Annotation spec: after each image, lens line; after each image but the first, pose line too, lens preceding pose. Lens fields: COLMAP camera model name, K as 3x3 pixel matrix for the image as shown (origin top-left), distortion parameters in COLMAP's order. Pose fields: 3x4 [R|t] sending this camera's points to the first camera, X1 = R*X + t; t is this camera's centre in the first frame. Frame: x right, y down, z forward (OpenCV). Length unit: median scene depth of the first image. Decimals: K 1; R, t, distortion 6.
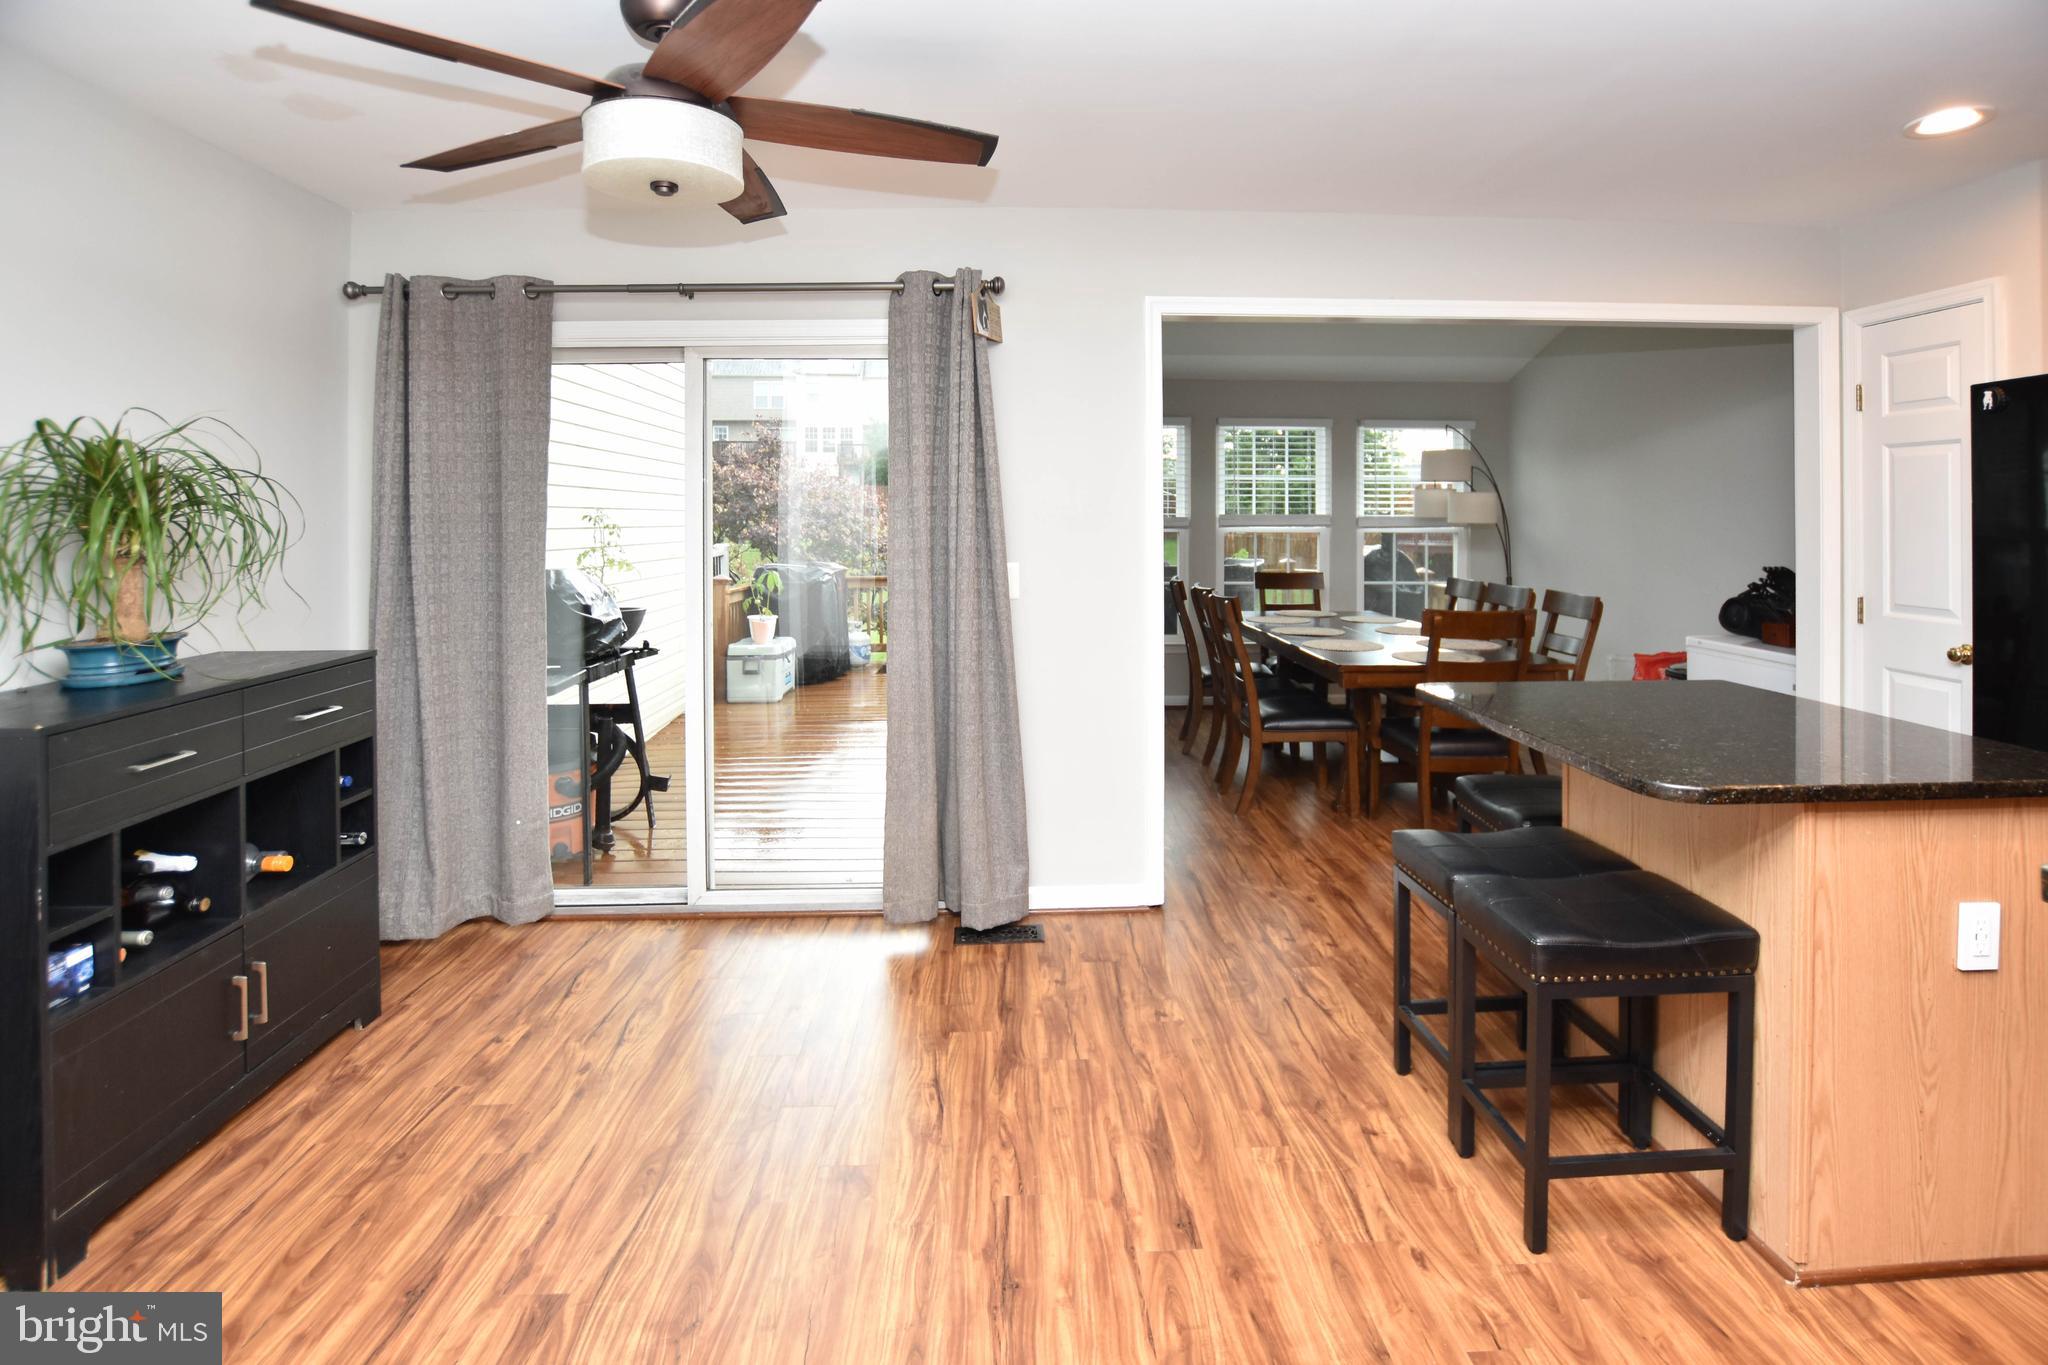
lens RADIAL K [[925.8, 0, 1033.1], [0, 925.8, 677.7], [0, 0, 1]] dist [-0.024218, 0.001382]
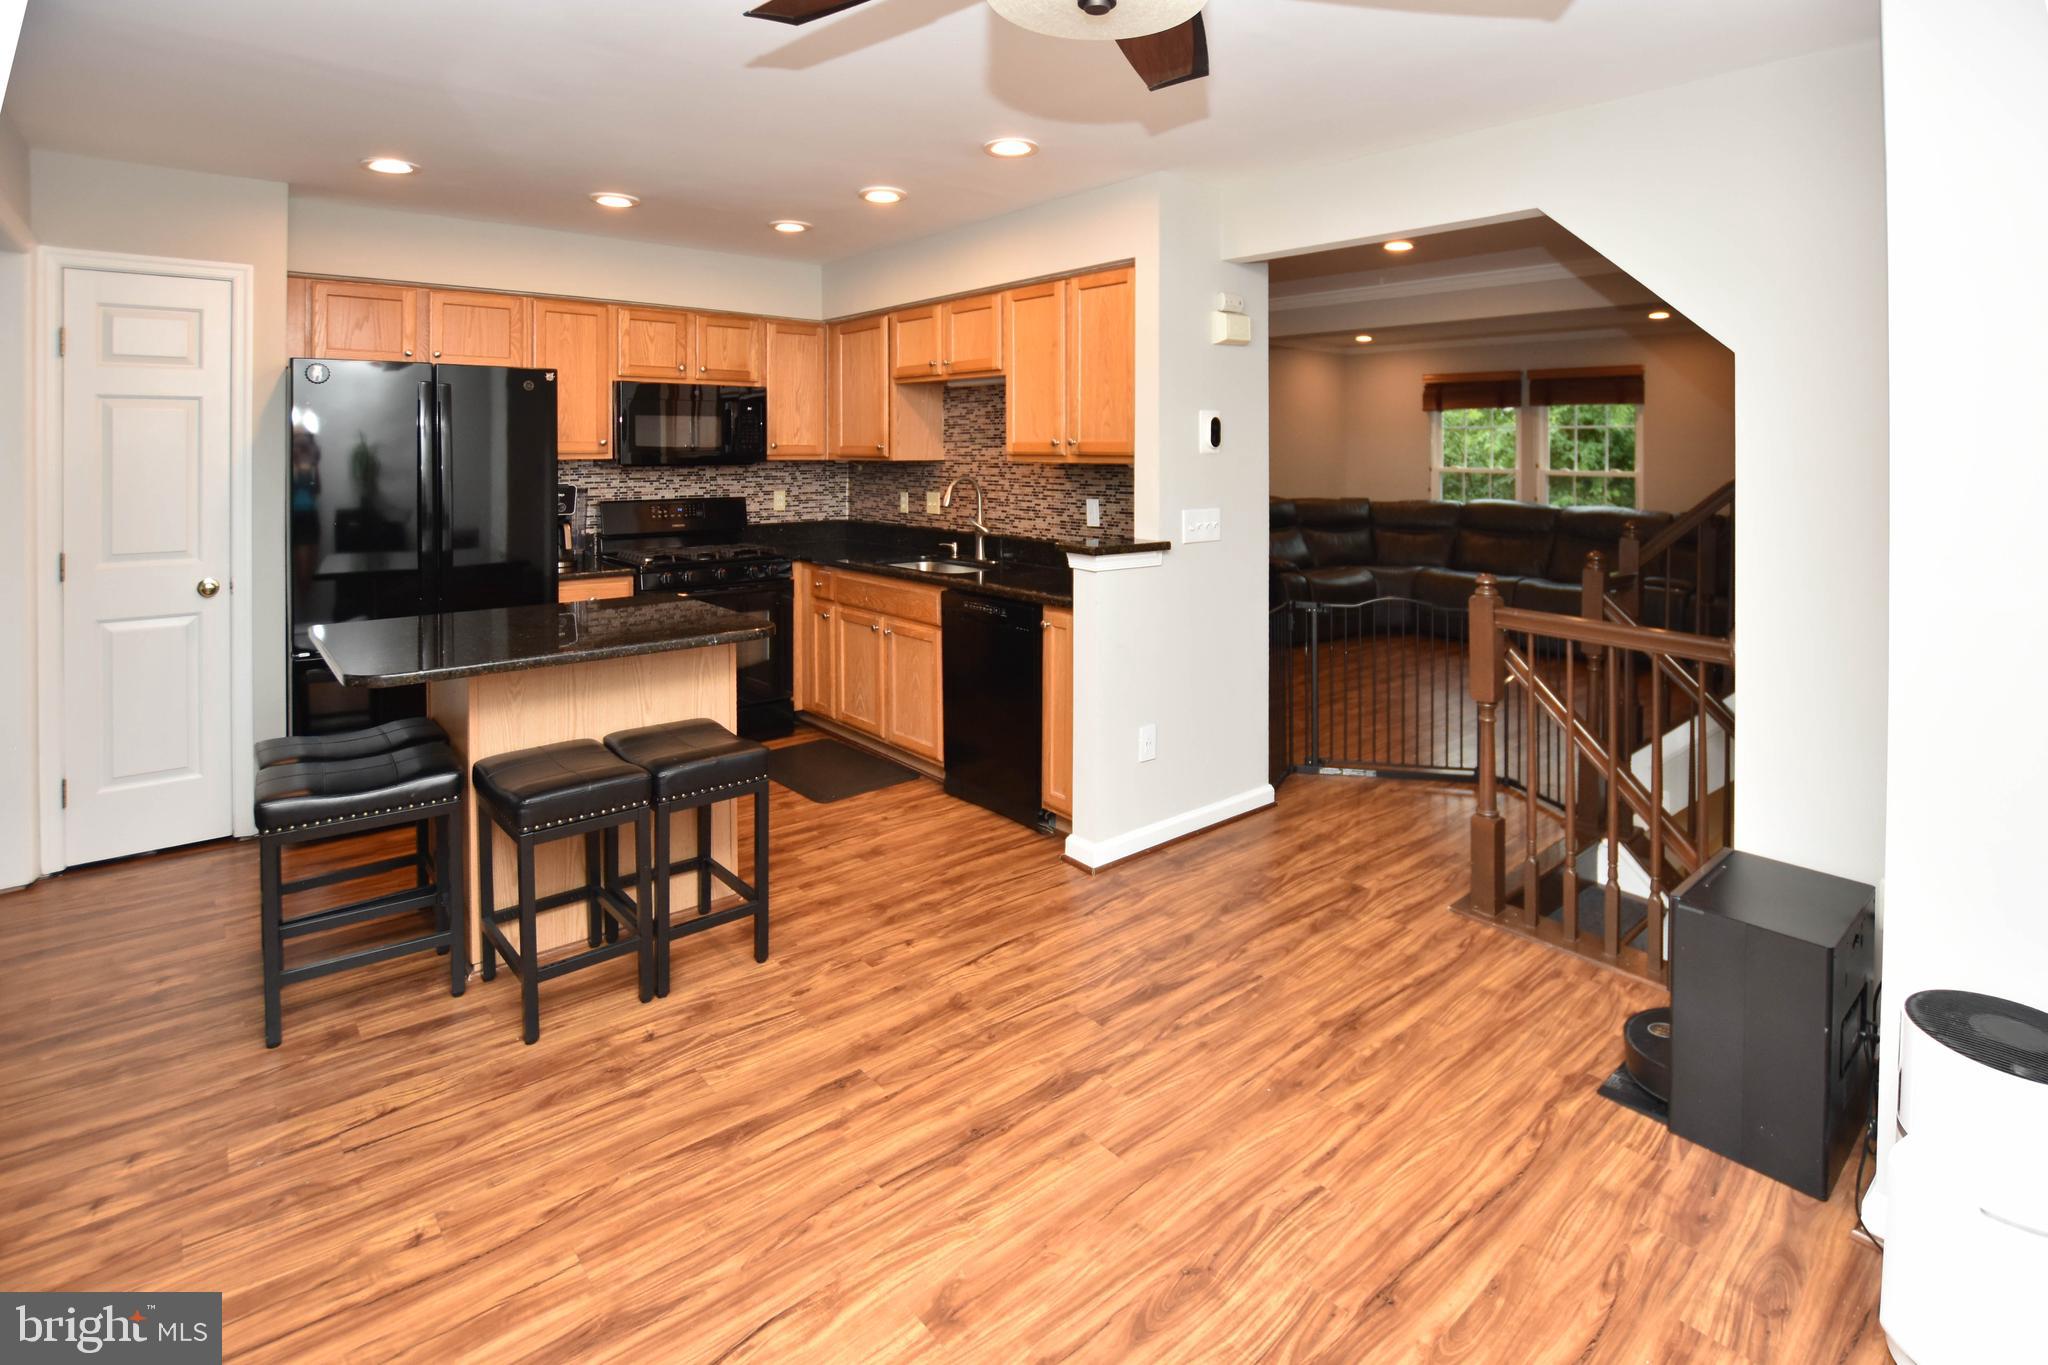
lens RADIAL K [[925.8, 0, 1033.3], [0, 925.8, 687.6], [0, 0, 1]] dist [-0.024218, 0.001382]
pose [[-0.576482, -0.199101, 0.792482, -0.735856], [0.136803, 0.932653, 0.333832, -0.218697], [-0.805577, 0.300862, -0.510420, 1.124929]]
